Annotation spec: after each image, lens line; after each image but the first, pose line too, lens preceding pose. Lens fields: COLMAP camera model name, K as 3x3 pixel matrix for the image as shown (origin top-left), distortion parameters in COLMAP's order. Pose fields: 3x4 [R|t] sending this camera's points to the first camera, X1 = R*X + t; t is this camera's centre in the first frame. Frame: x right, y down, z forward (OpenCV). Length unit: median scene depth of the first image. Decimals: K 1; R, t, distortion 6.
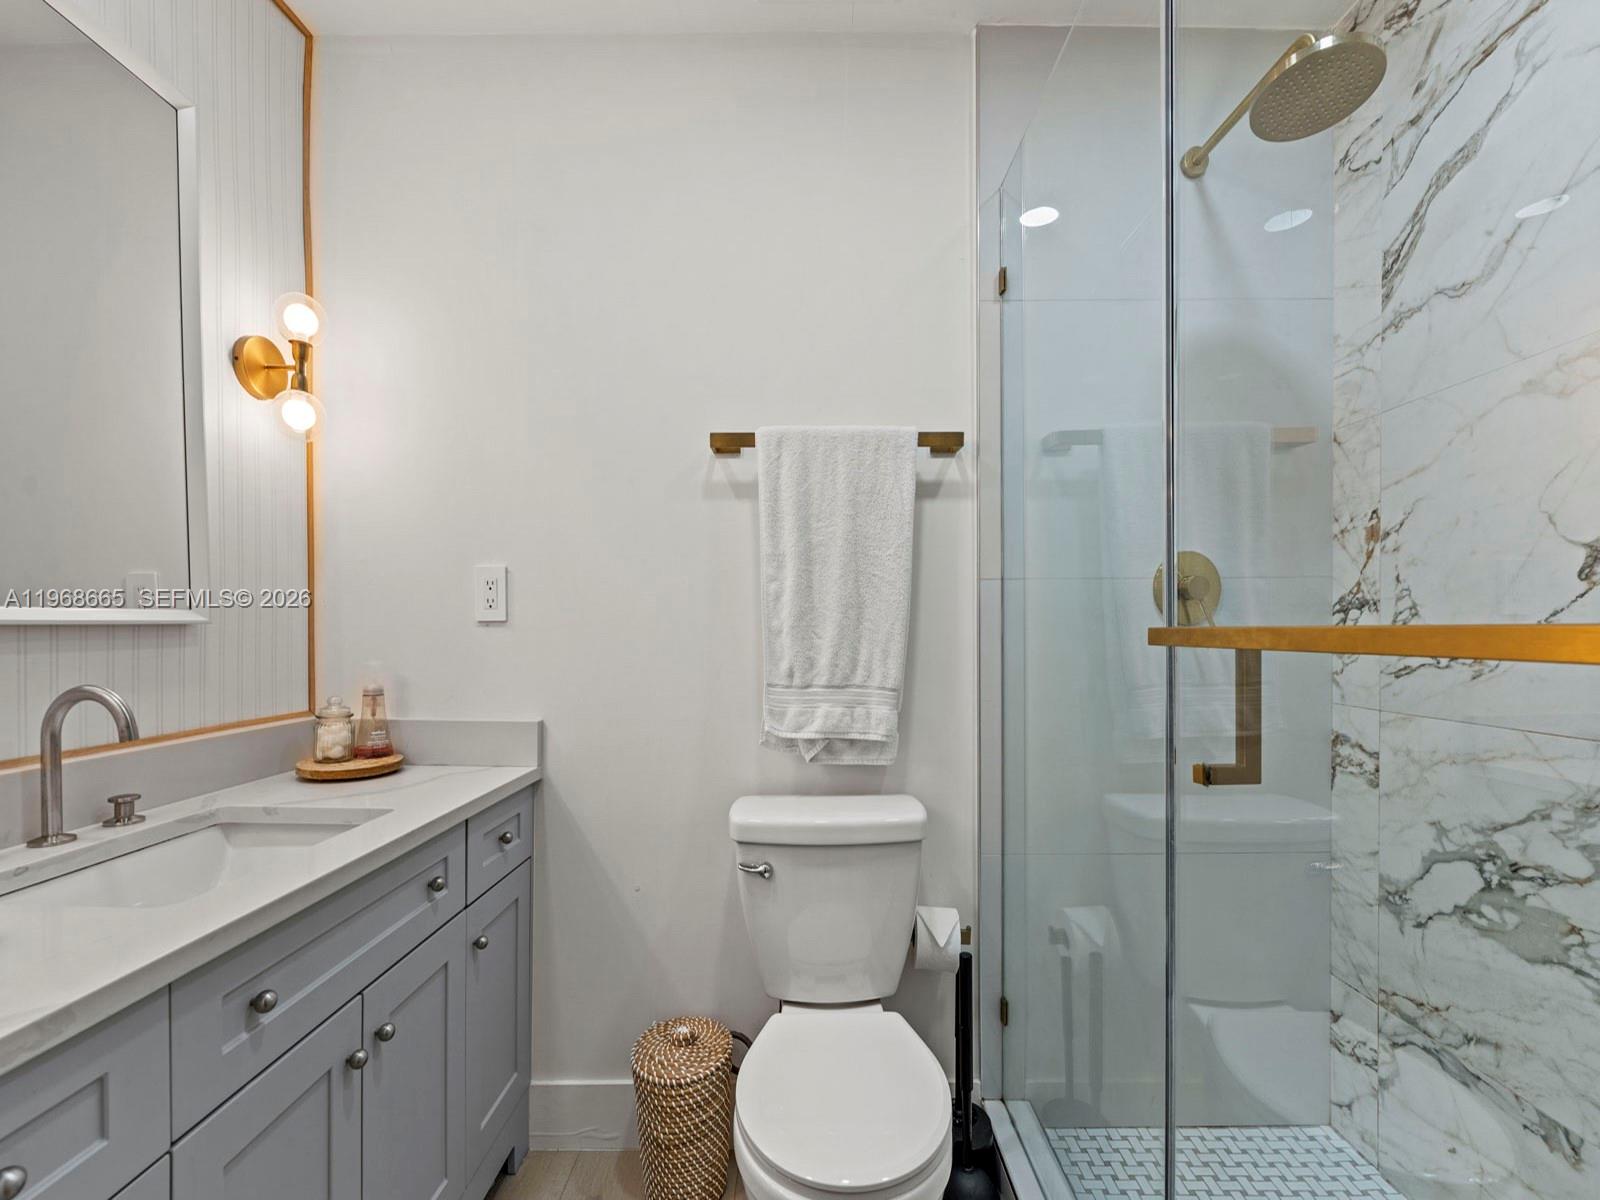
lens RADIAL K [[654.1, 0, 798.9], [0, 654.1, 632.4], [0, 0, 1]] dist [-0.001046, -0.000209]
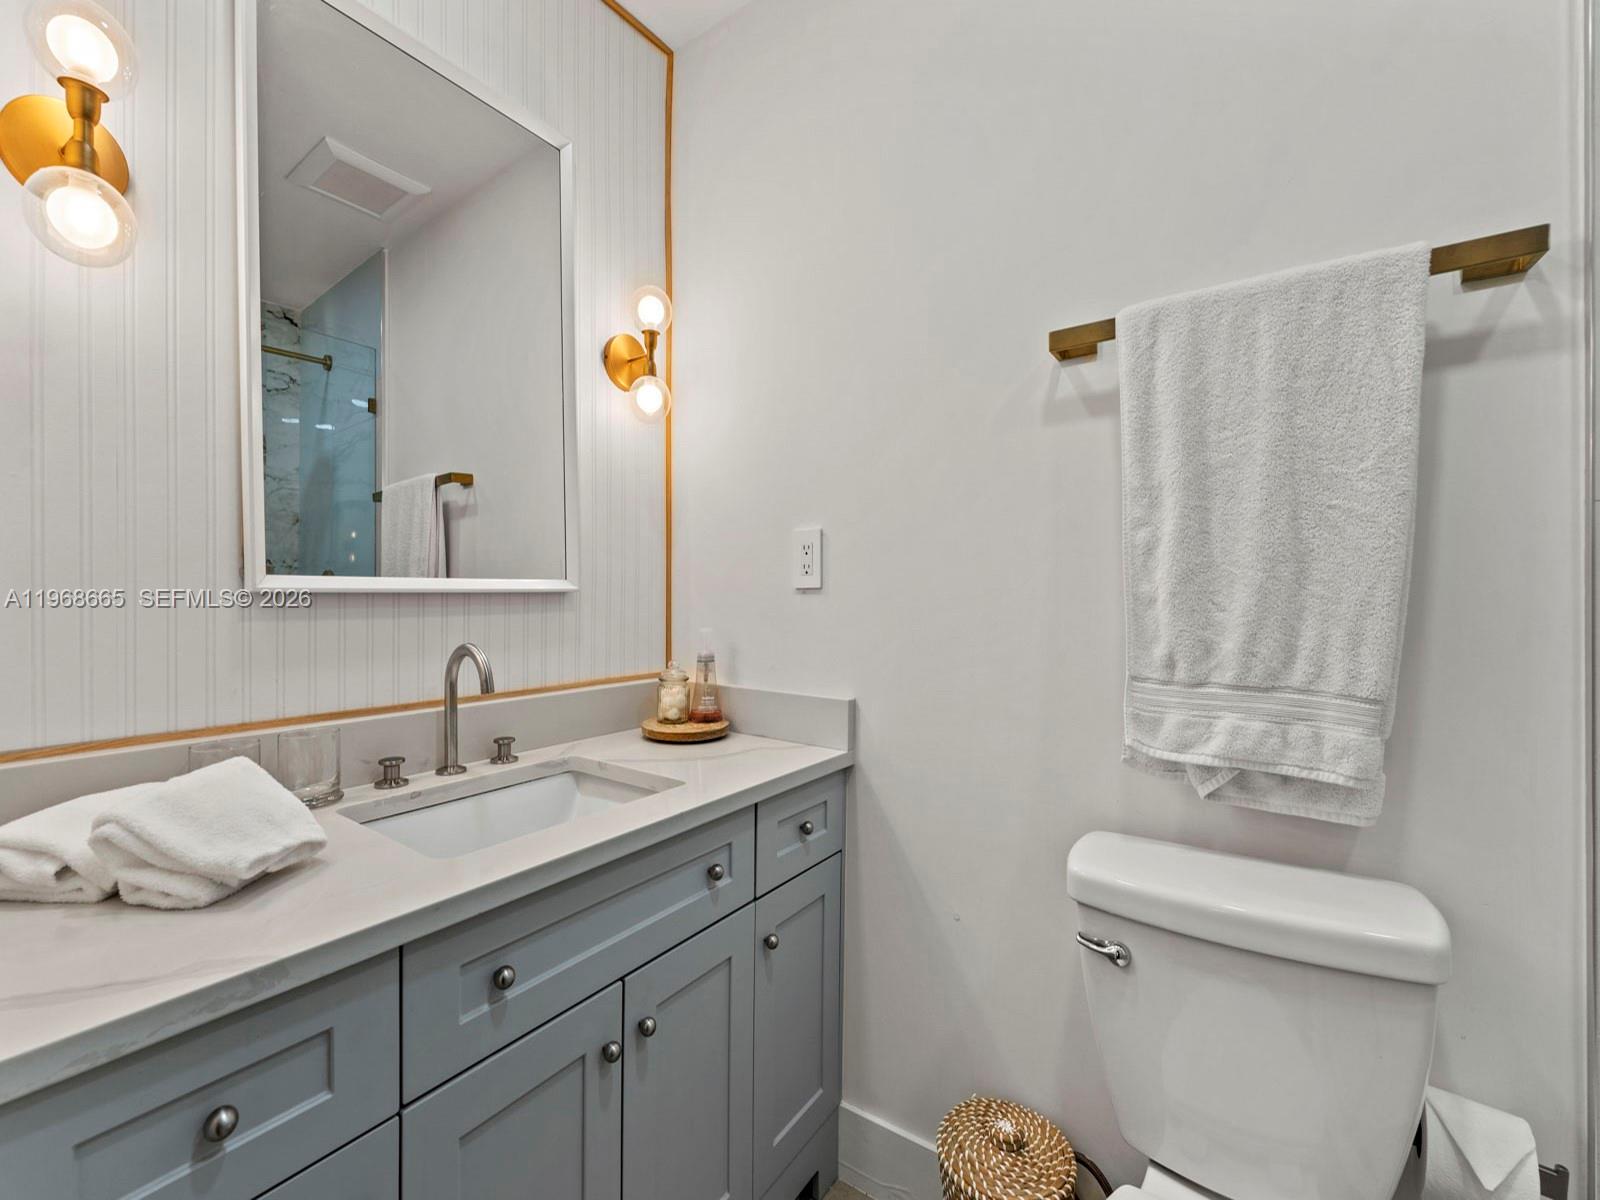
lens RADIAL K [[654.1, 0, 807.4], [0, 654.1, 597.7], [0, 0, 1]] dist [-0.001046, -0.000209]
pose [[0.825465, 0.001031, -0.564452, 0.060517], [-0.003206, 0.999991, -0.002861, -0.001059], [0.564444, 0.004171, 0.825461, 0.247891]]
